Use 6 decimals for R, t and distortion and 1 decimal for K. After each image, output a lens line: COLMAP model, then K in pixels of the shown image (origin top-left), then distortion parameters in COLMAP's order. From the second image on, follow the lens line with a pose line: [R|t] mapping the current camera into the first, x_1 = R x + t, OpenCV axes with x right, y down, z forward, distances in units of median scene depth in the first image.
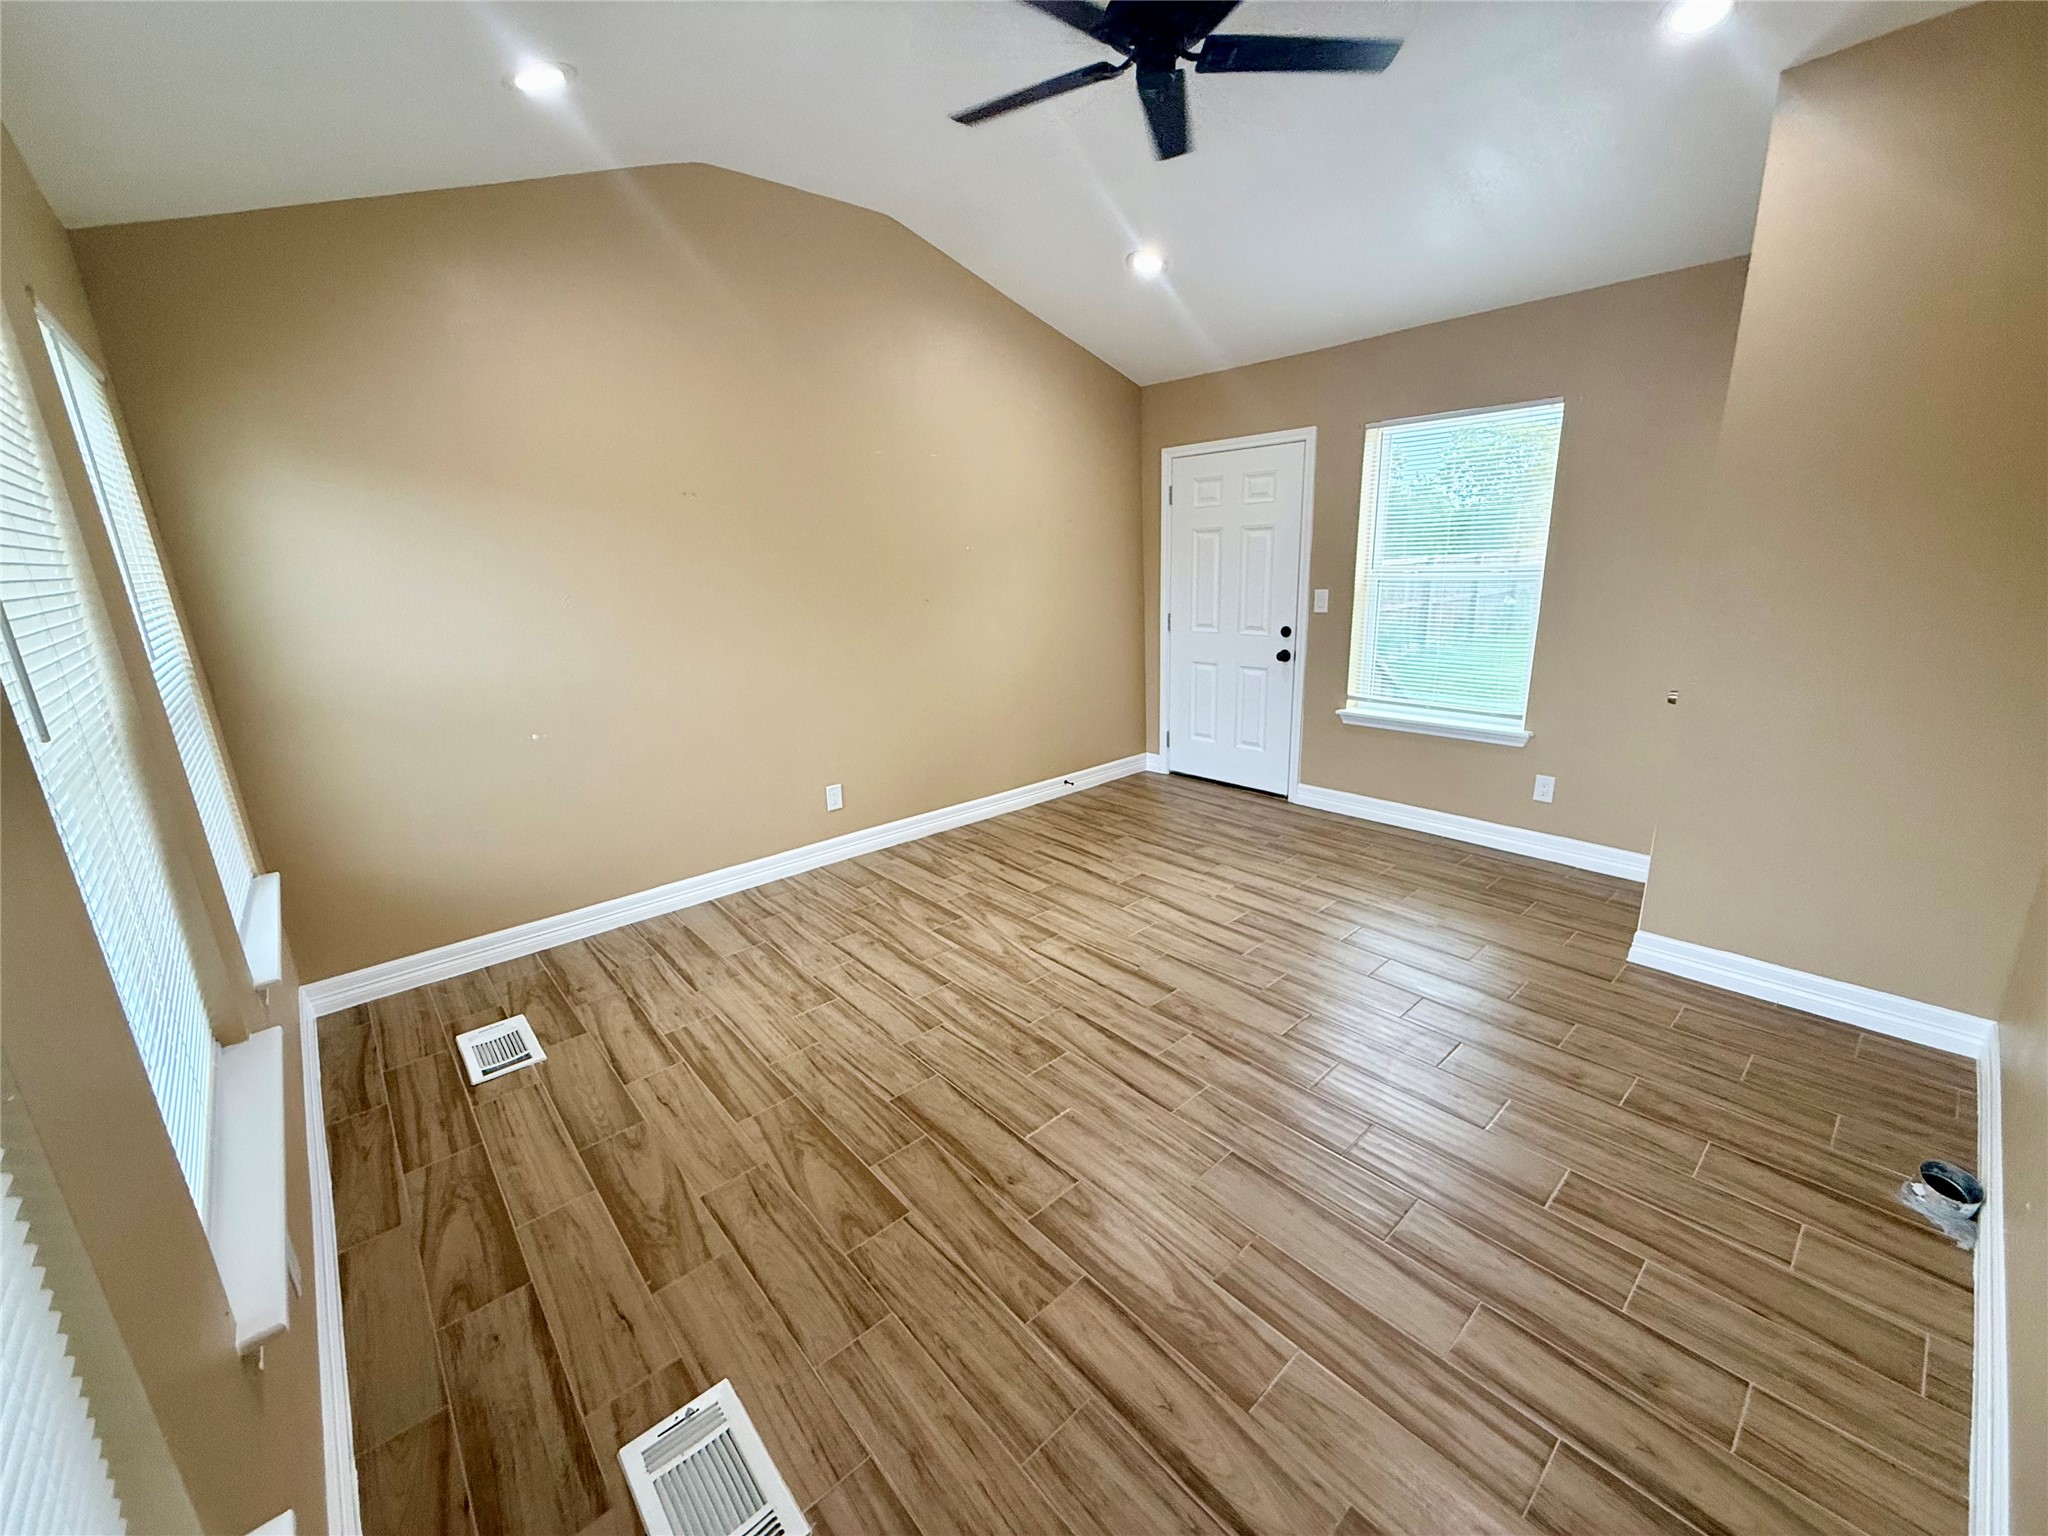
lens RADIAL K [[819.1, 0, 1022.1], [0, 819.1, 769.2], [0, 0, 1]] dist [0.001111, -0.000041]
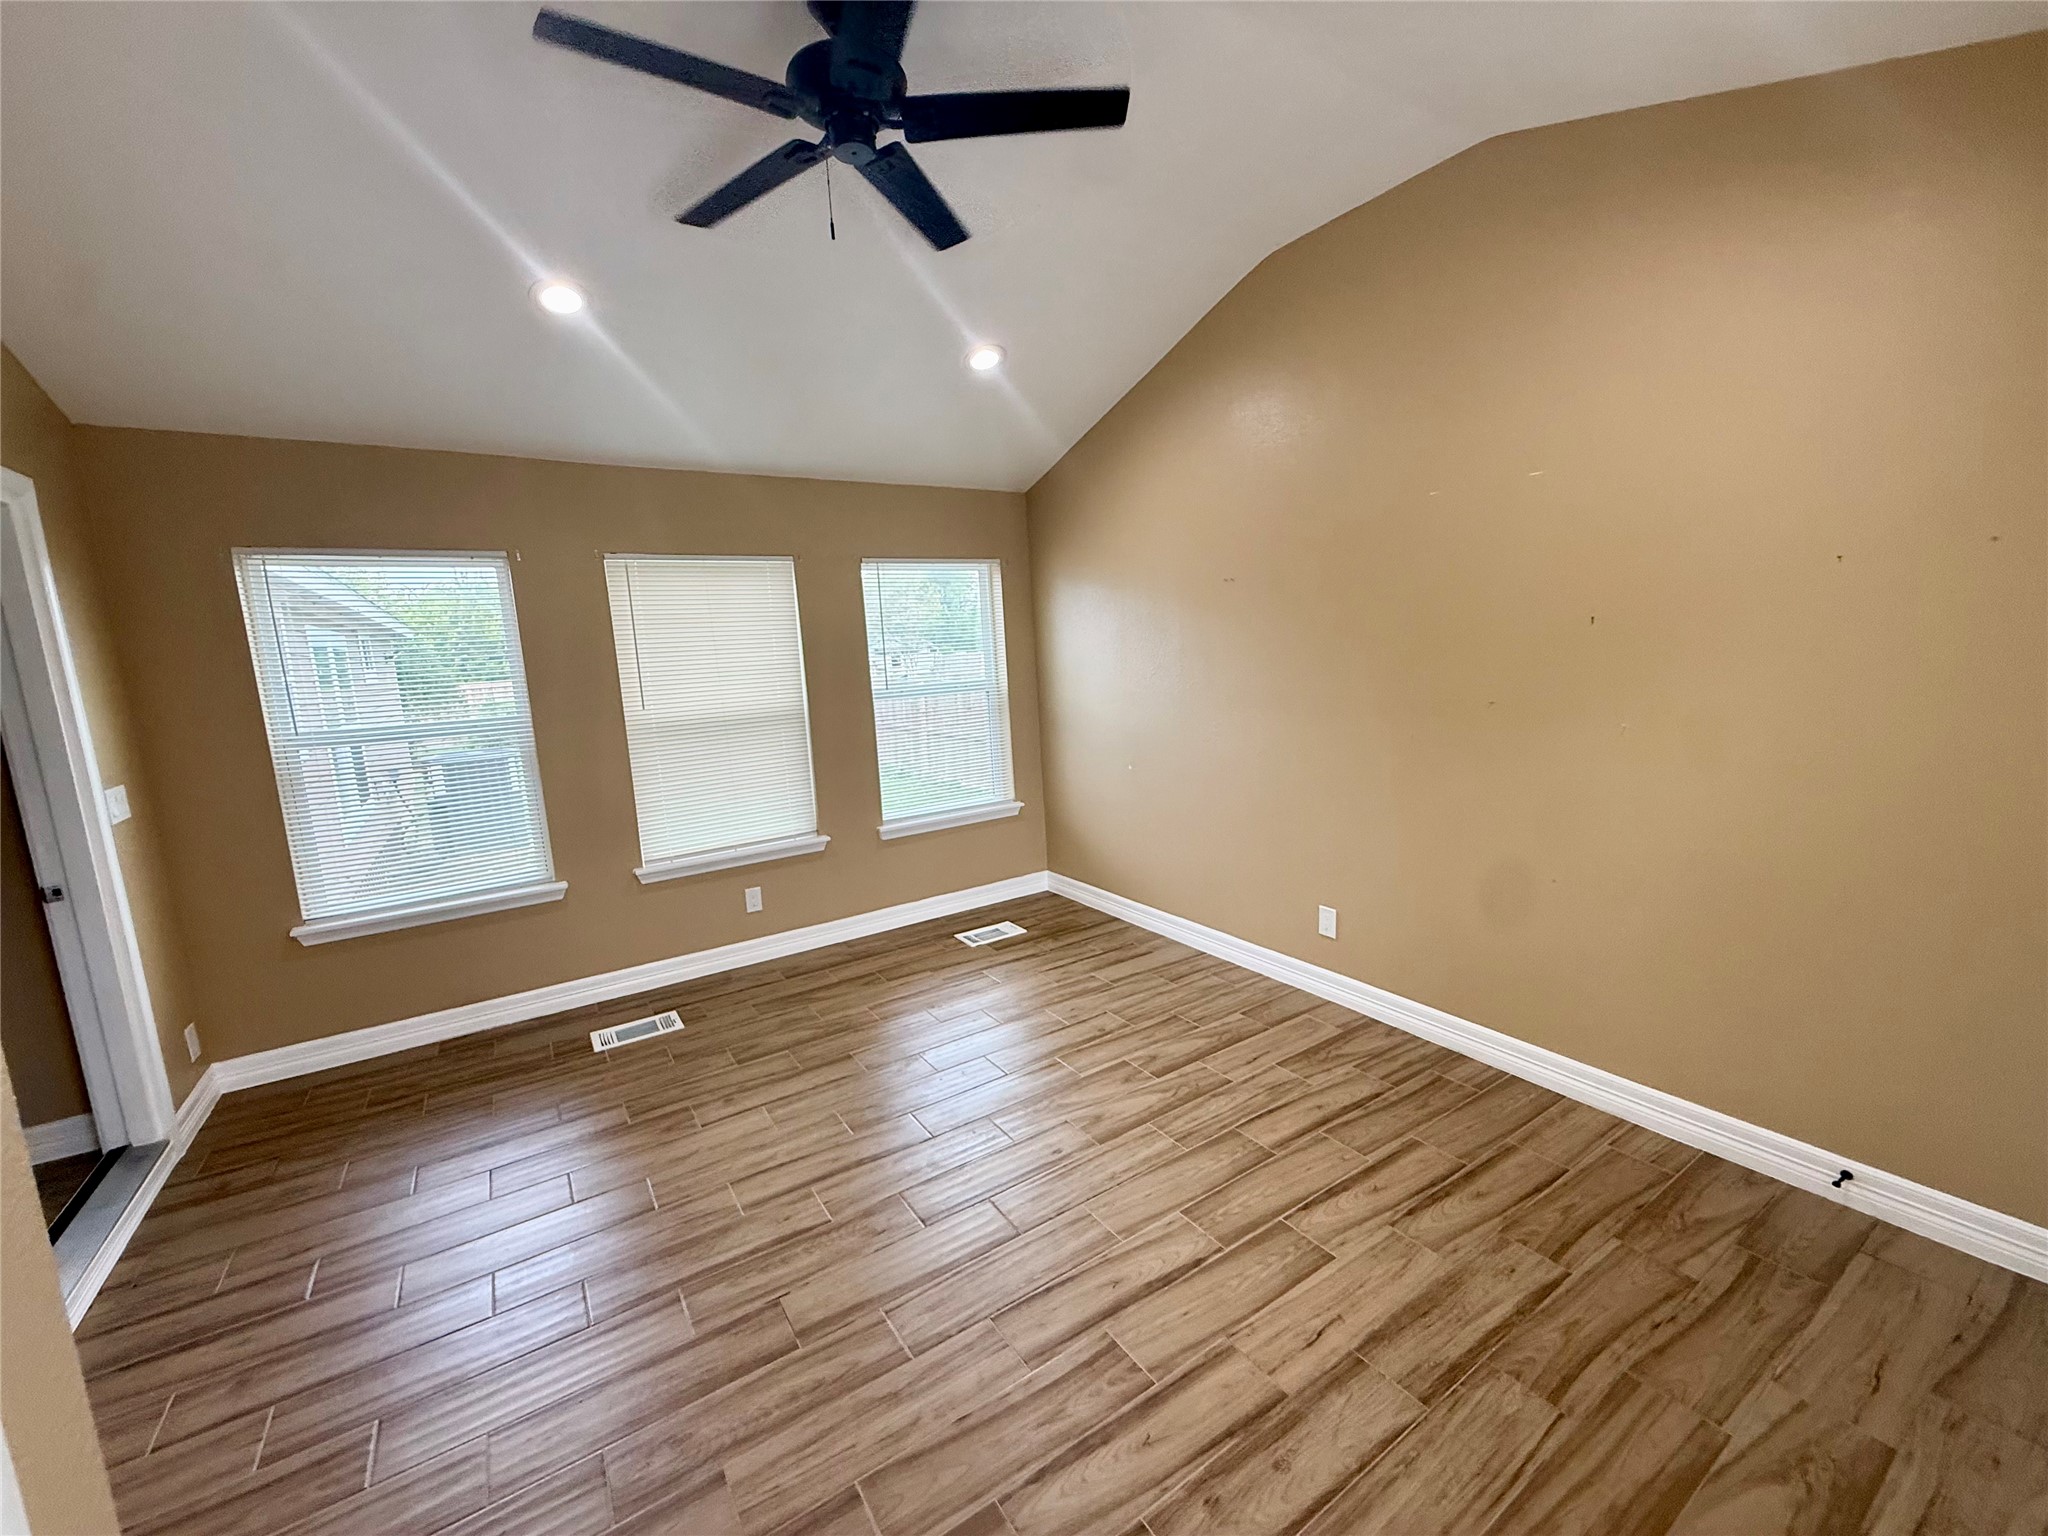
lens RADIAL K [[819.1, 0, 1022.1], [0, 819.1, 769.2], [0, 0, 1]] dist [0.001111, -0.000041]
pose [[-0.143690, 0.189450, -0.971320, 0.739301], [-0.202452, 0.955120, 0.216240, -0.287513], [0.968693, 0.227717, -0.098887, 0.932208]]
